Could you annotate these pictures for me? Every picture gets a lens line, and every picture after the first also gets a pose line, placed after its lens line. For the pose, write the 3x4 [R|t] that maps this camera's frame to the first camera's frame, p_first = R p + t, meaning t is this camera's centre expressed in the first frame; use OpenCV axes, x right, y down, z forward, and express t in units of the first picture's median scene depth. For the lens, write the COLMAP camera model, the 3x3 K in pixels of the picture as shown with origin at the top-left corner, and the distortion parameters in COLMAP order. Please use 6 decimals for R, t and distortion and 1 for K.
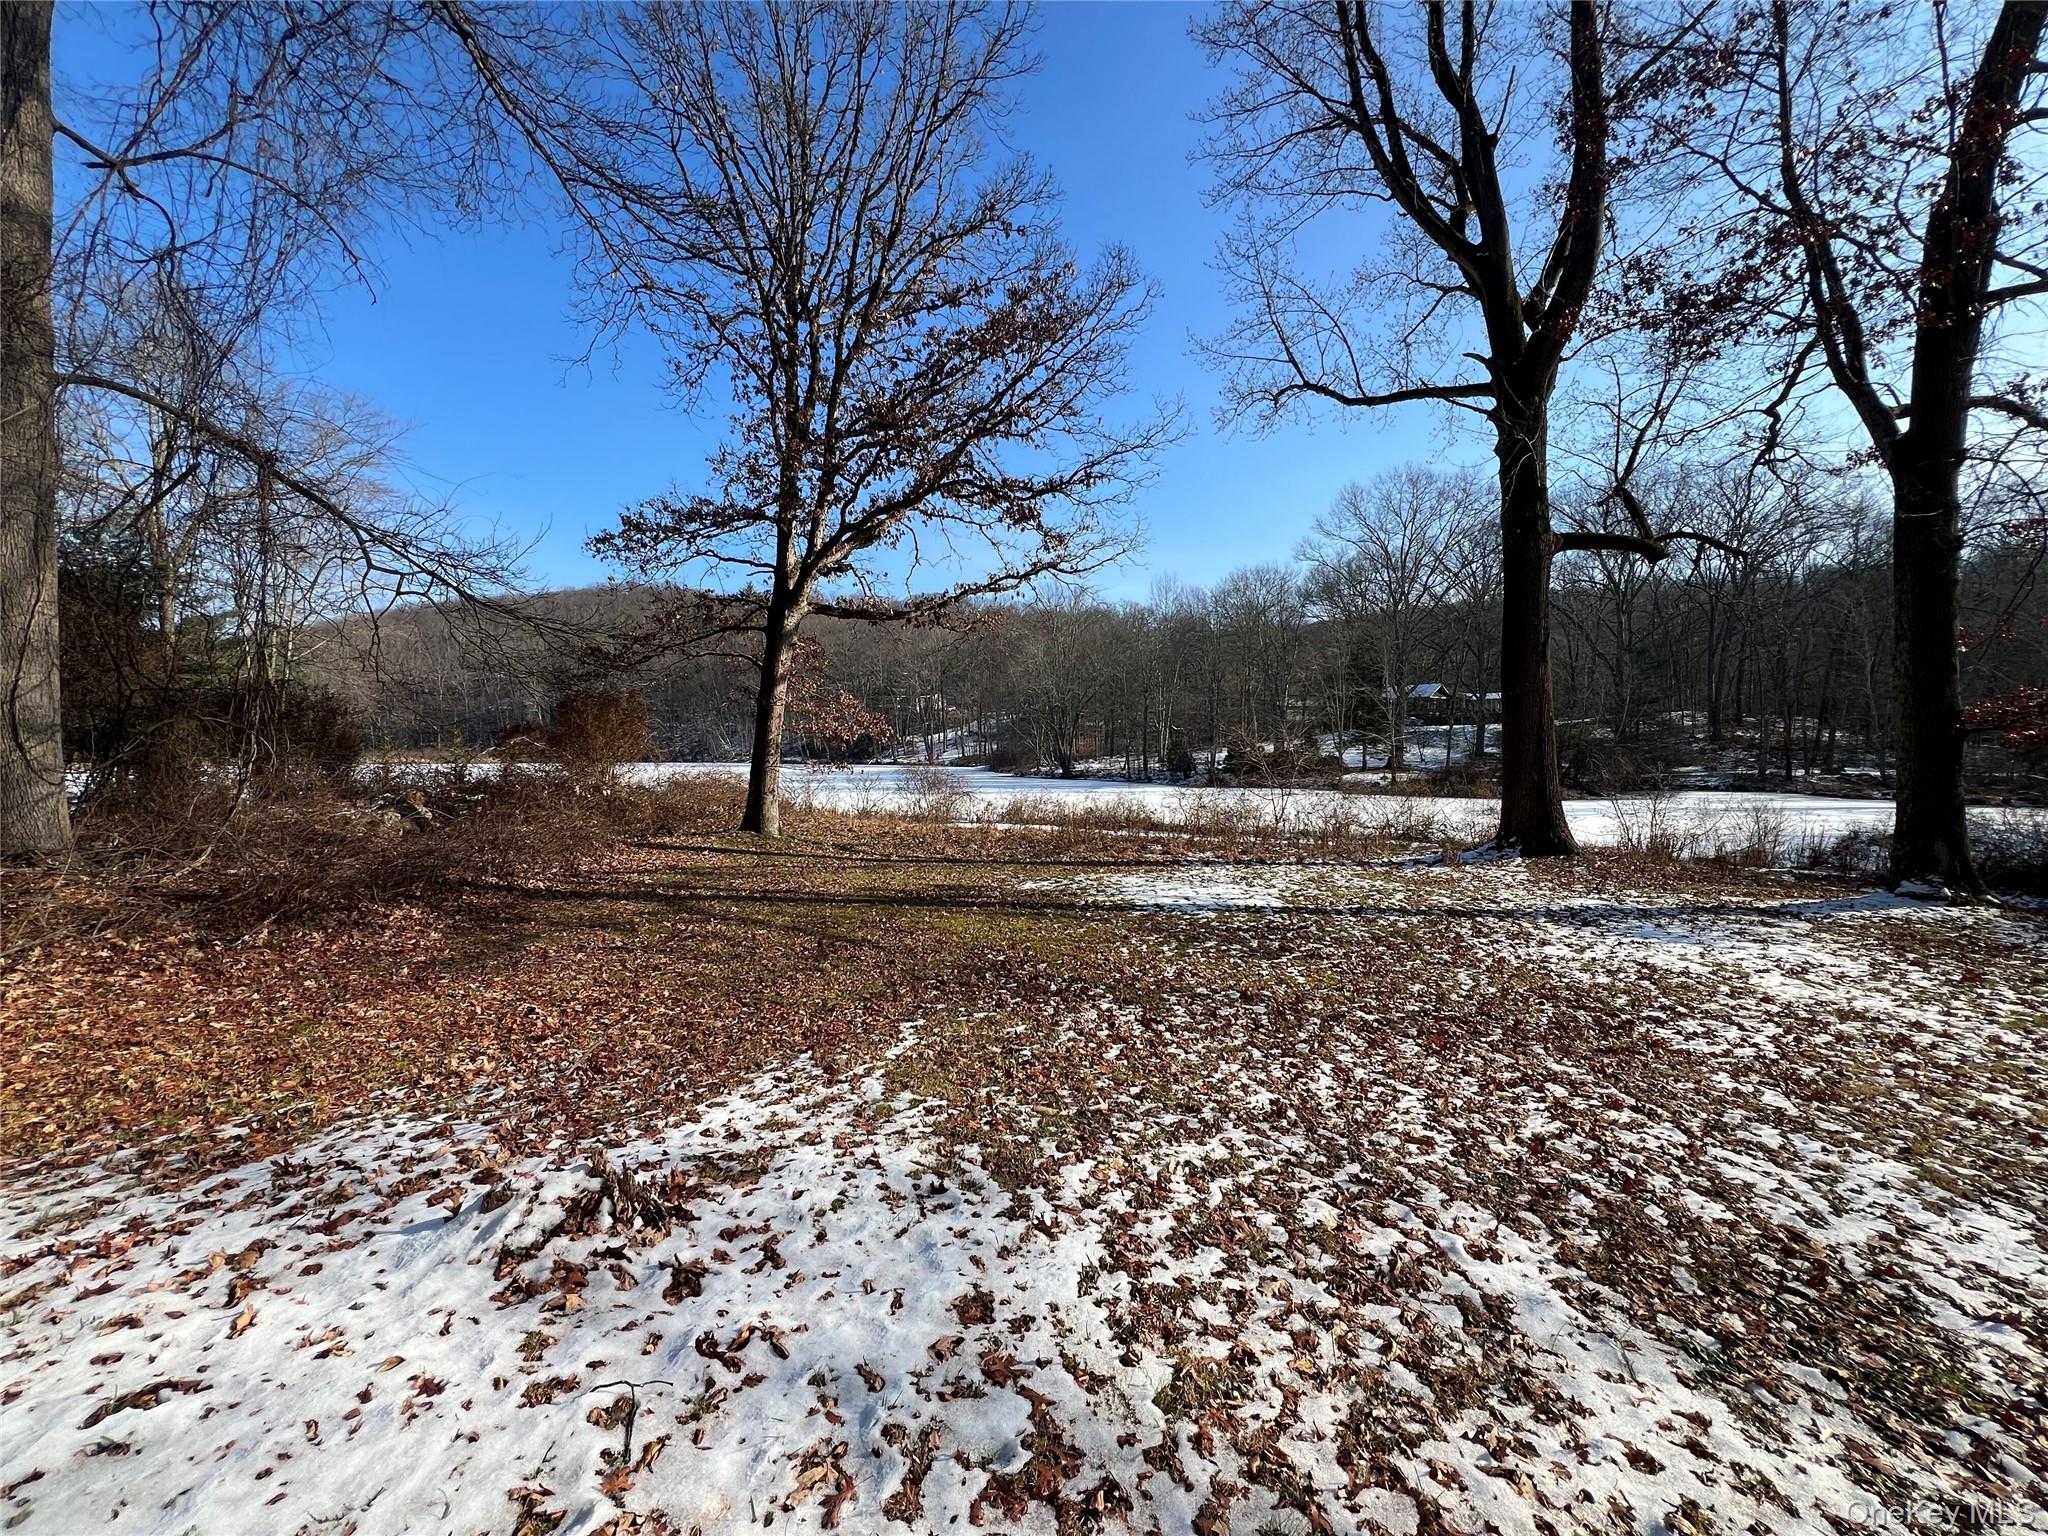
lens RADIAL K [[822.0, 0, 1020.8], [0, 822.0, 763.8], [0, 0, 1]] dist [-0.001428, 0.000832]
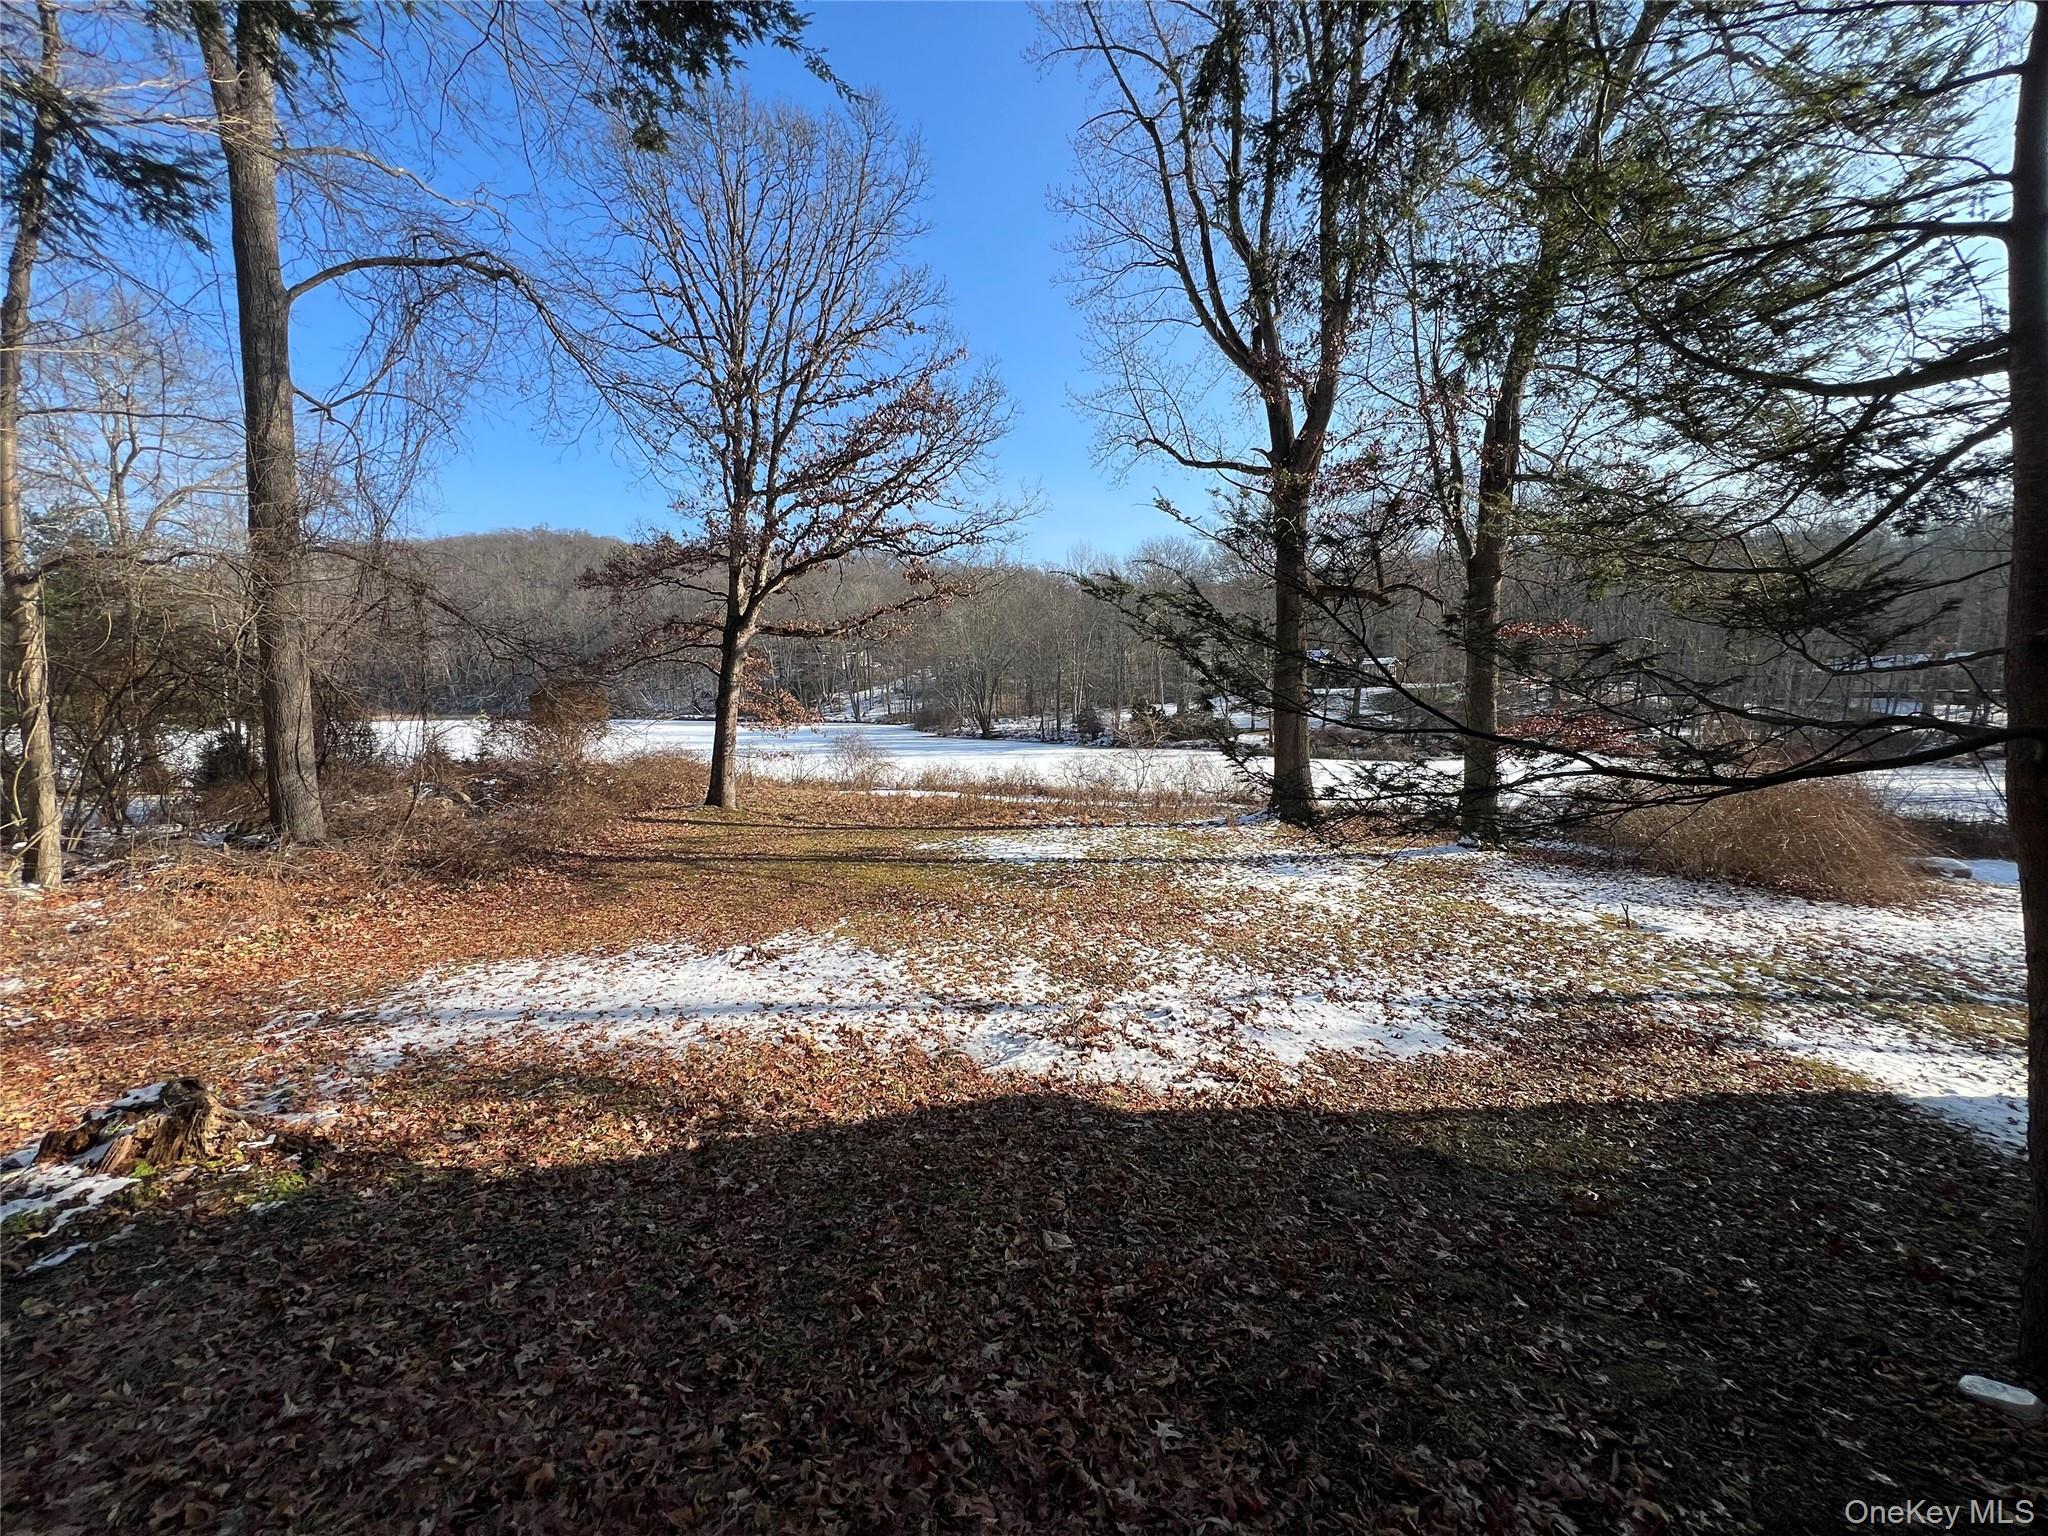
lens RADIAL K [[822.0, 0, 1022.5], [0, 822.0, 763.3], [0, 0, 1]] dist [-0.001428, 0.000832]
pose [[0.996100, -0.008253, 0.087843, 0.060427], [0.003075, 0.998258, 0.058911, -0.088501], [-0.088176, -0.058411, 0.994391, -0.480695]]
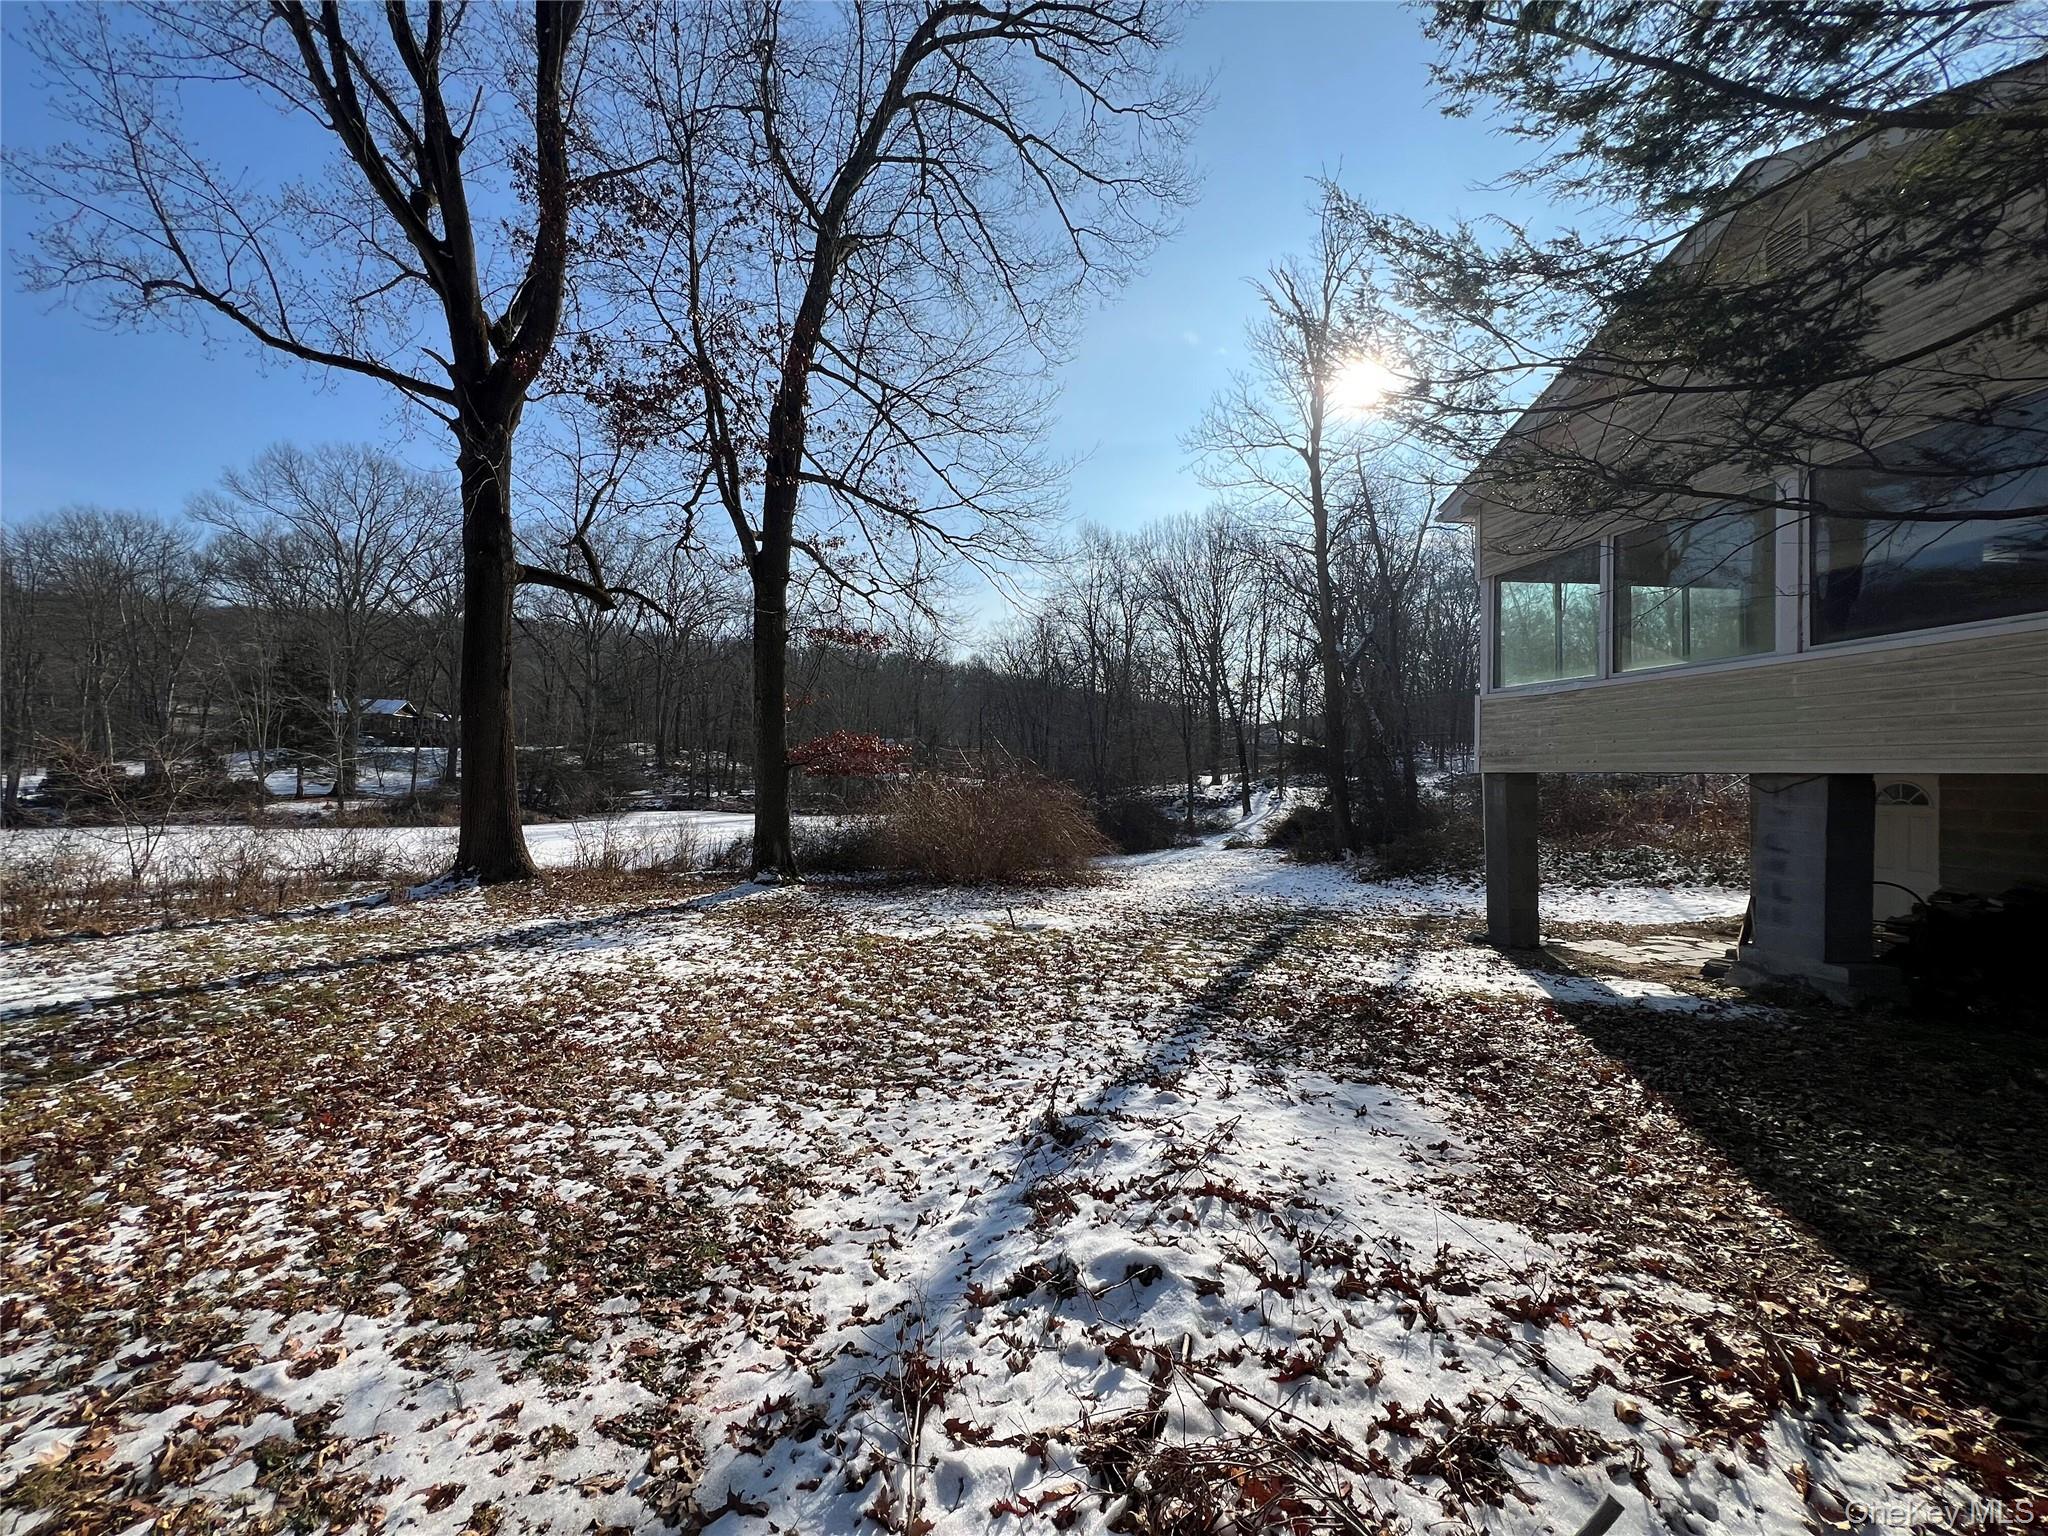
lens RADIAL K [[822.0, 0, 1023.5], [0, 822.0, 762.4], [0, 0, 1]] dist [-0.001428, 0.000832]
pose [[0.440674, 0.021505, 0.897410, 0.021773], [0.007136, 0.999597, -0.027458, -0.001348], [-0.897639, 0.018503, 0.440343, -0.012342]]
